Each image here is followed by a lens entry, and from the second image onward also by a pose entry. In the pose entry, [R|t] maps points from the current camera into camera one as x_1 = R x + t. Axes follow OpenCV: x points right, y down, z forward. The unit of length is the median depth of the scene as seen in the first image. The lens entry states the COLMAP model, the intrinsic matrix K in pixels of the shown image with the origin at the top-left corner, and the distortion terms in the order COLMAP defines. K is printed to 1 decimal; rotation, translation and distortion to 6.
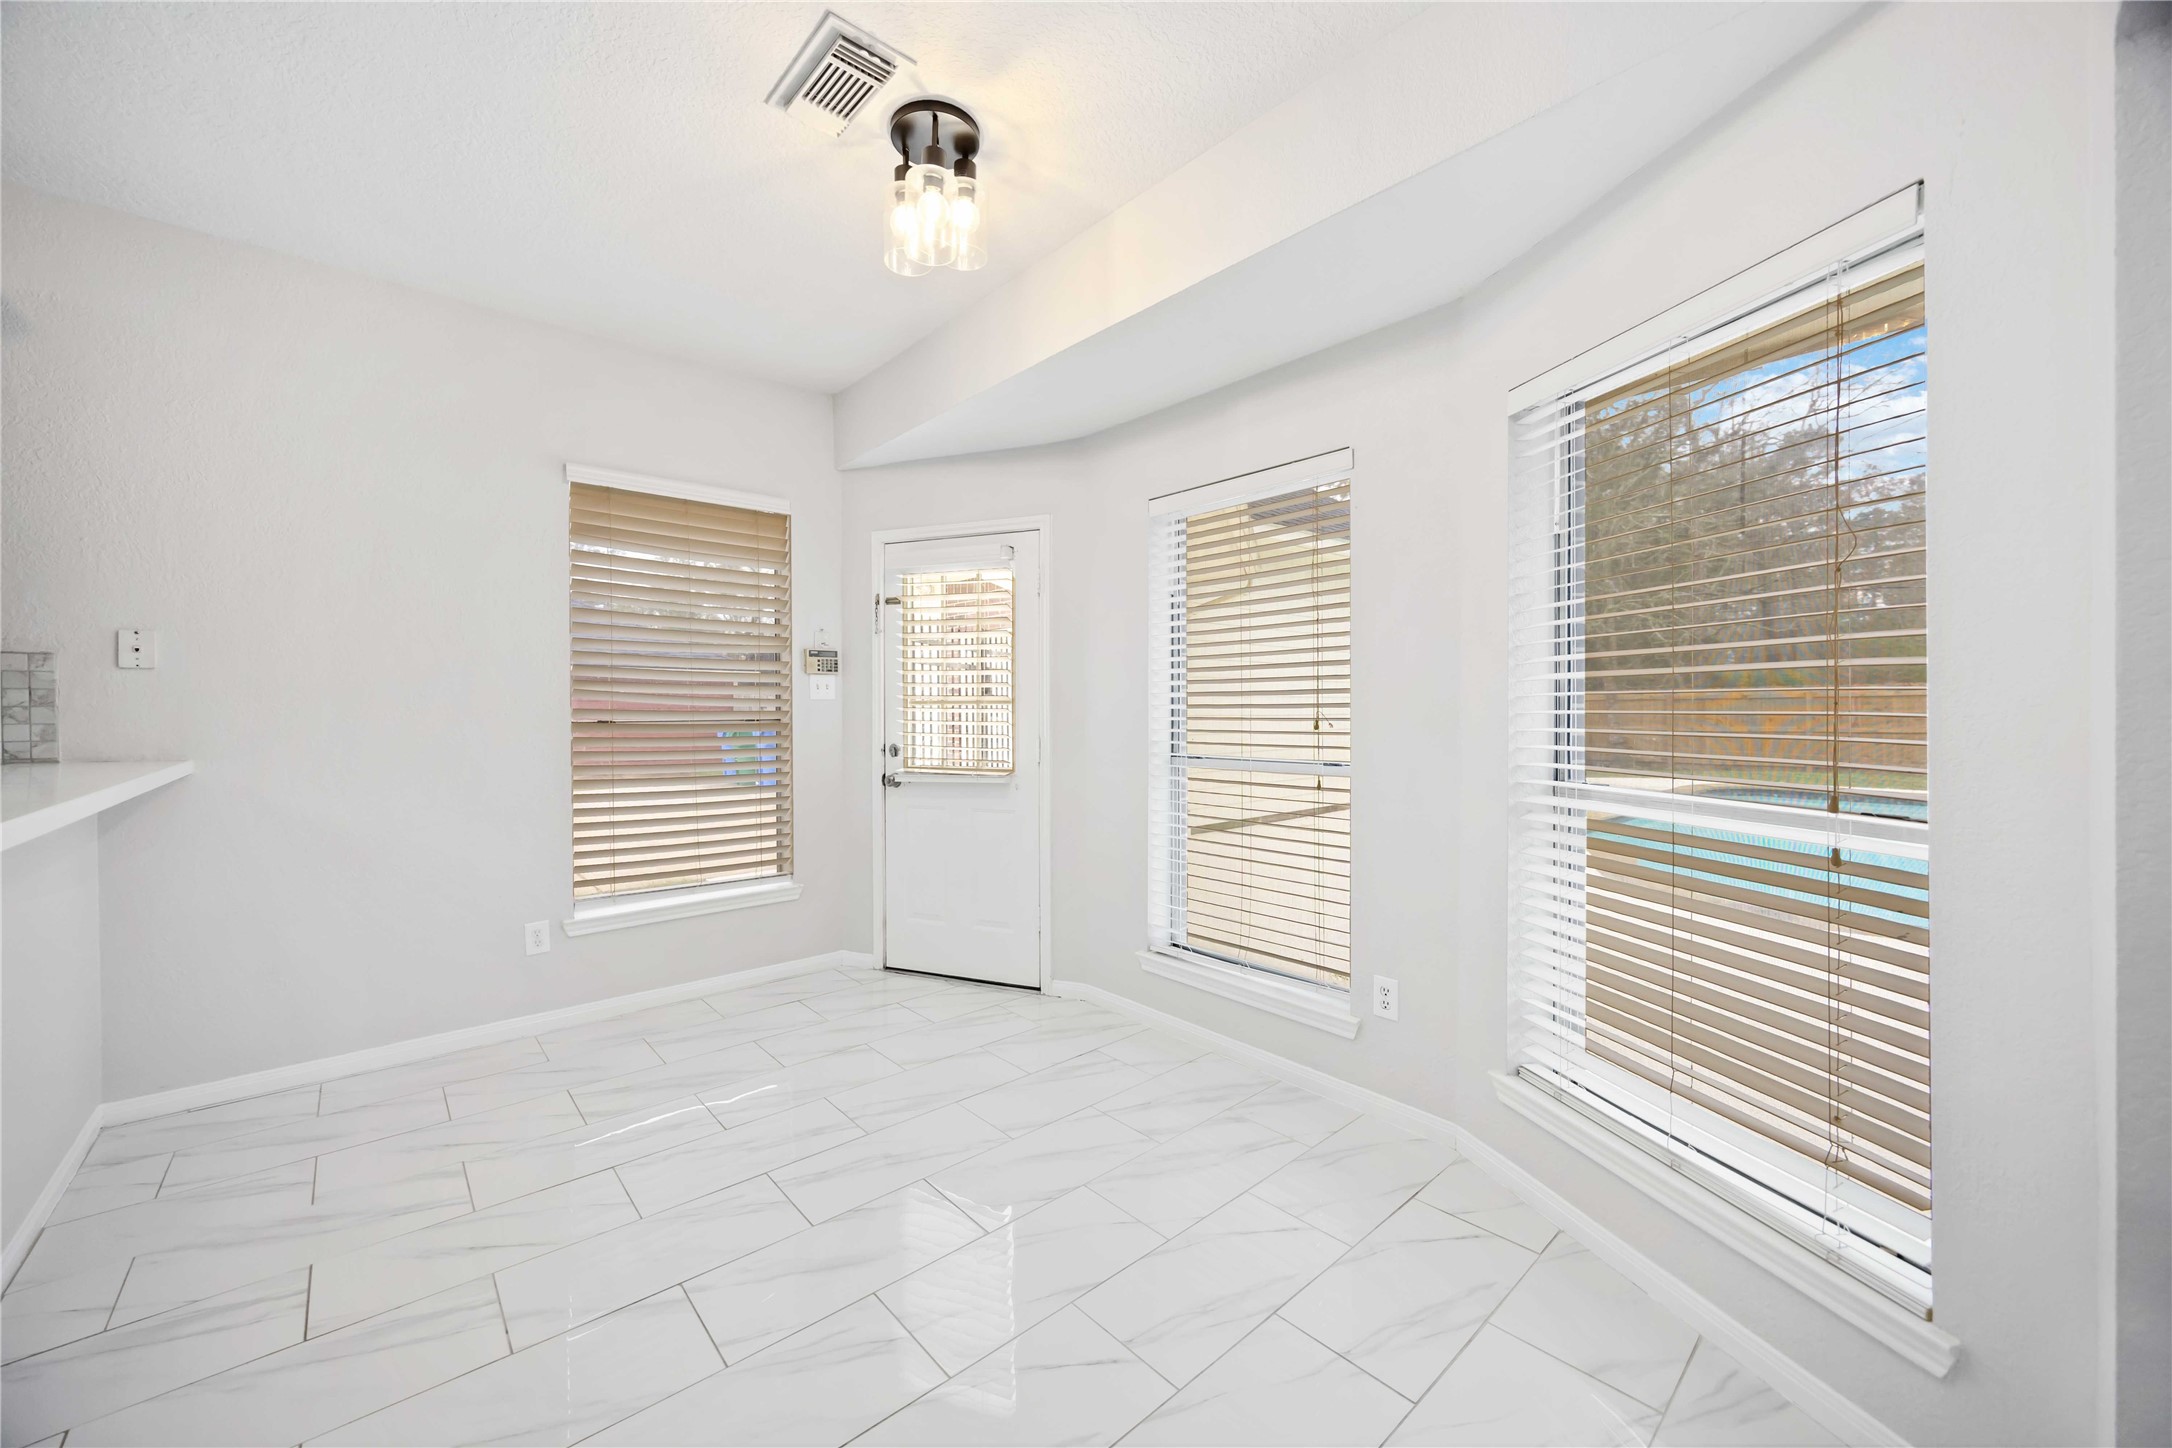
lens RADIAL K [[831.2, 0, 1075.1], [0, 831.2, 712.6], [0, 0, 1]] dist [0.000586, -0.000693]
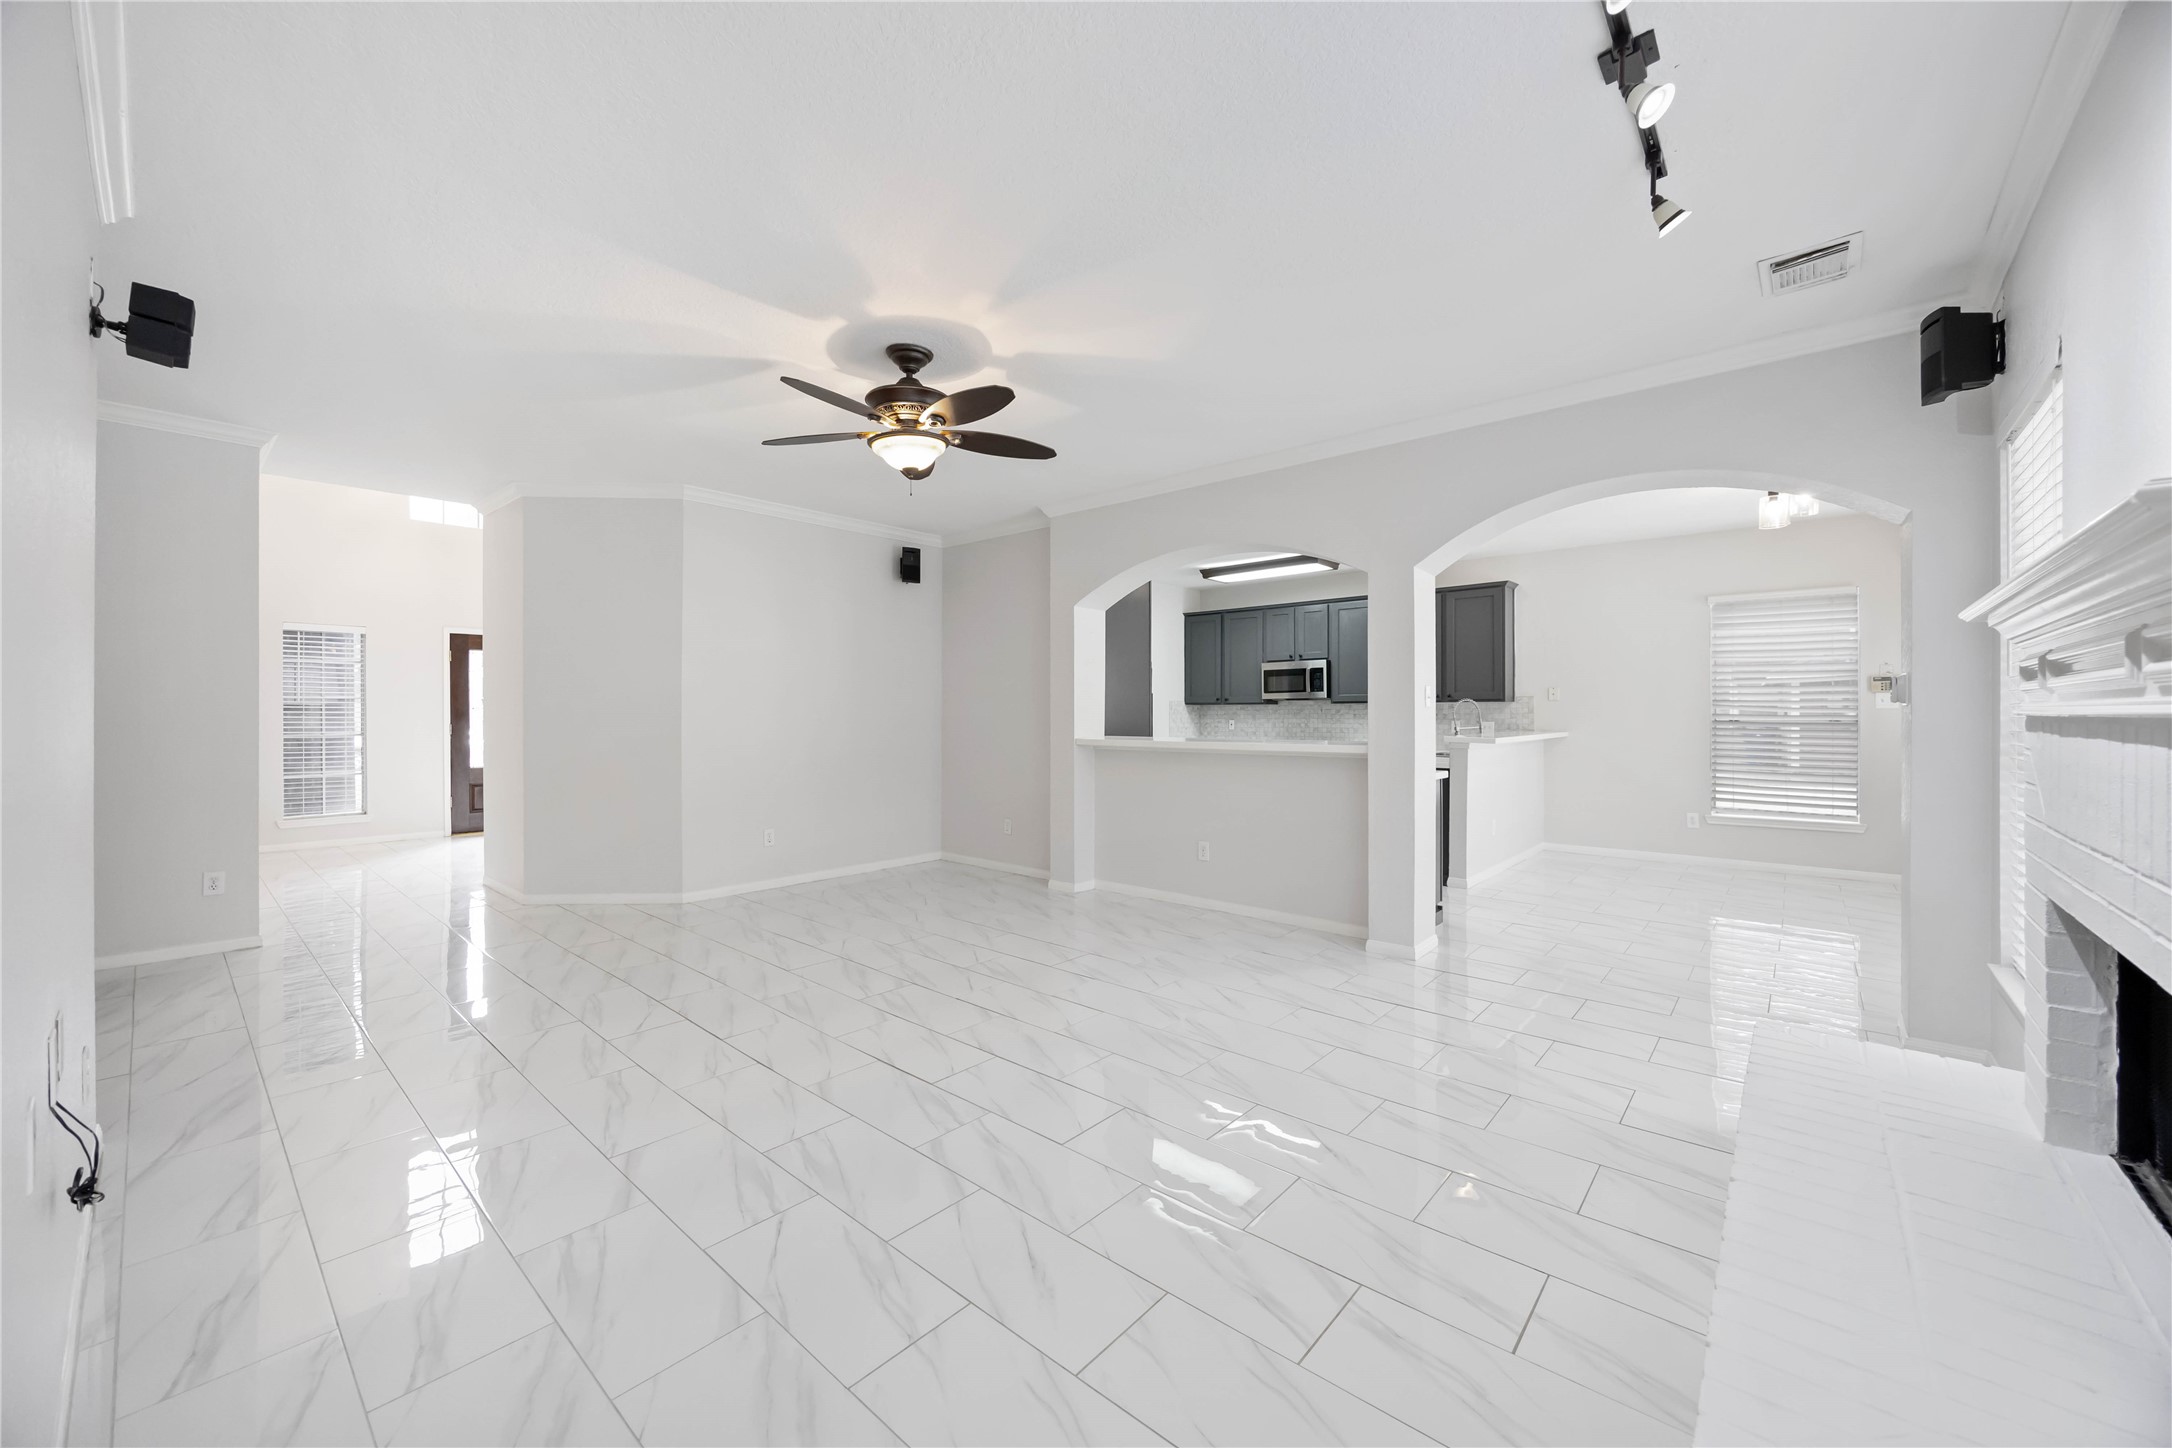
lens RADIAL K [[831.2, 0, 1078.1], [0, 831.2, 716.7], [0, 0, 1]] dist [0.000586, -0.000693]
pose [[0.117422, 0.003617, -0.993076, 1.714949], [-0.005465, 0.999981, 0.002996, 0.005172], [0.993067, 0.005076, 0.117439, -1.097594]]
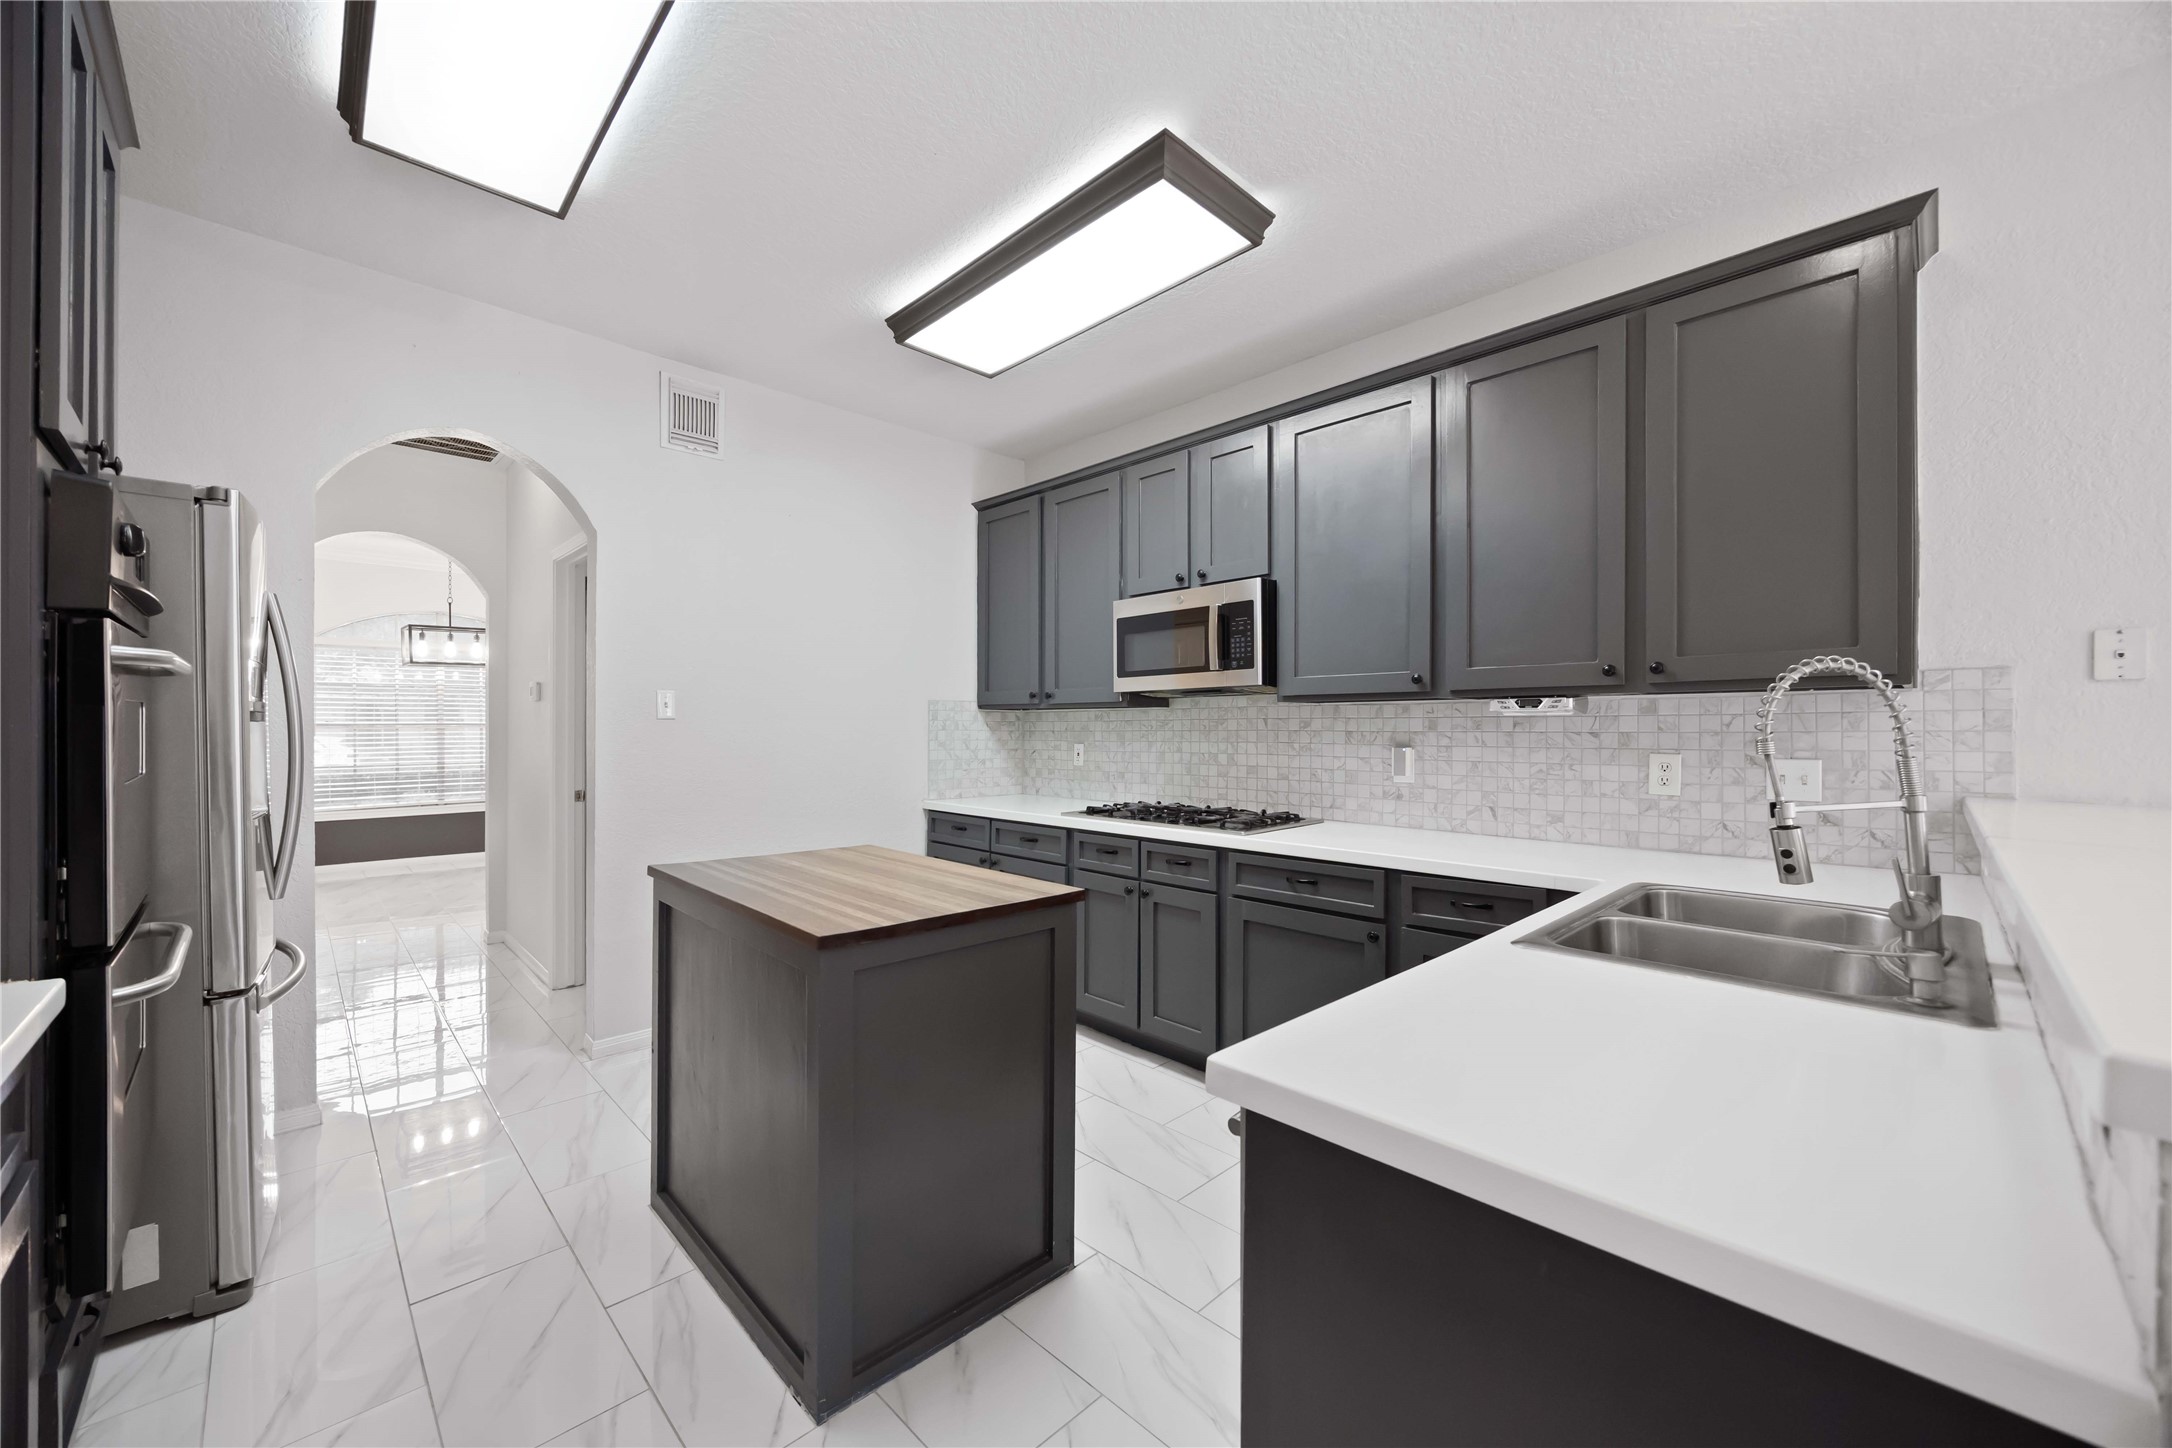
lens RADIAL K [[831.2, 0, 1081.5], [0, 831.2, 732.0], [0, 0, 1]] dist [0.000586, -0.000693]
pose [[0.048755, 0.005287, -0.998797, -0.450764], [-0.006062, 0.999969, 0.004997, -0.005132], [0.998792, 0.005811, 0.048786, 0.040434]]
